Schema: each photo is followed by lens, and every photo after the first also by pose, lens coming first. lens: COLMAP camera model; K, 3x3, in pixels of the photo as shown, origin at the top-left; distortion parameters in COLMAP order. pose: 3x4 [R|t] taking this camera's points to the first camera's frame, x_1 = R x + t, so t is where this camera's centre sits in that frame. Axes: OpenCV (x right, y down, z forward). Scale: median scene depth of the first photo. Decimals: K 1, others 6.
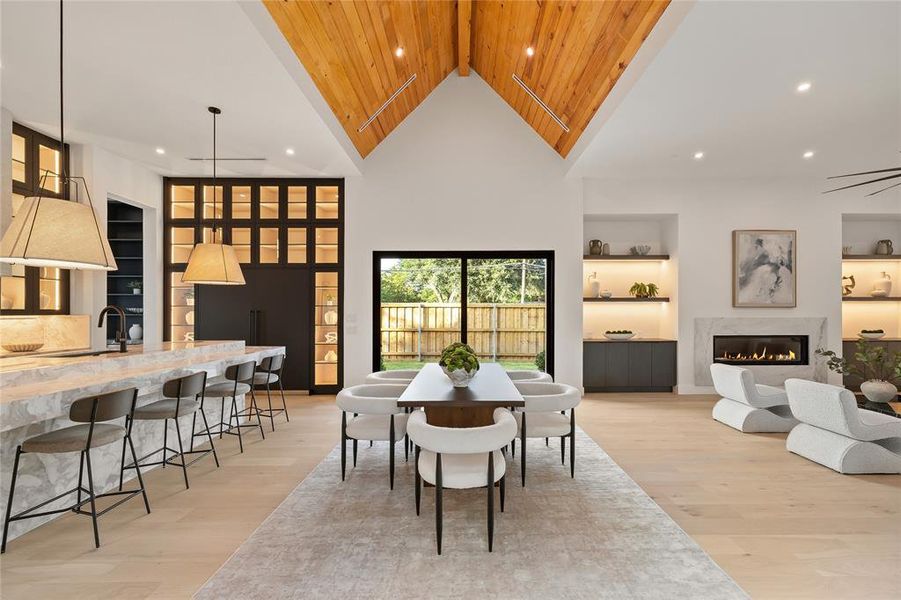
lens RADIAL K [[388.8, 0, 463.4], [0, 388.8, 312.4], [0, 0, 1]] dist [0.000260, -0.000061]
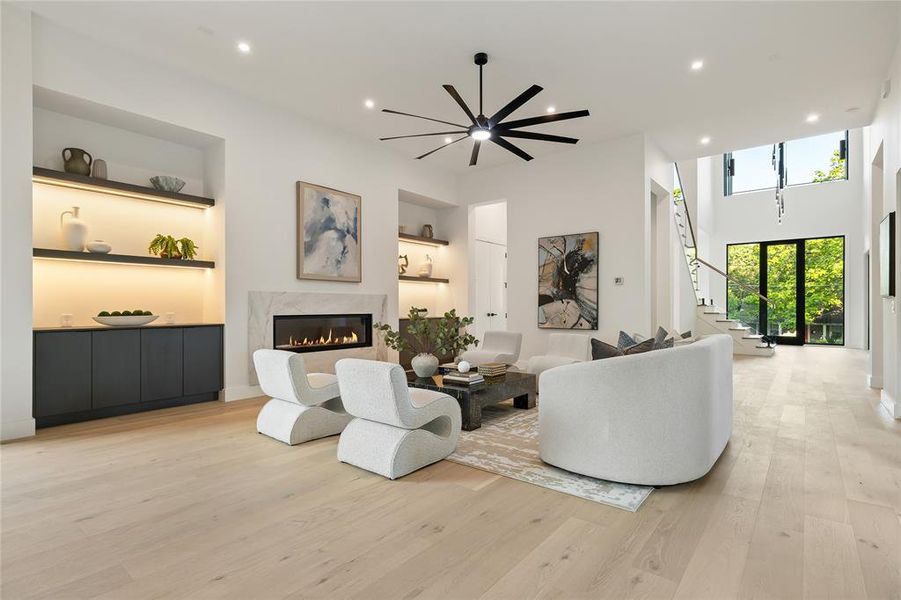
lens RADIAL K [[445.8, 0, 452.4], [0, 445.8, 307.1], [0, 0, 1]] dist [-0.000081, -0.000004]
pose [[0.633613, -0.000304, 0.773650, 0.197576], [0.001484, 0.999999, -0.000822, 0.044500], [-0.773649, 0.001668, 0.633612, 0.190320]]
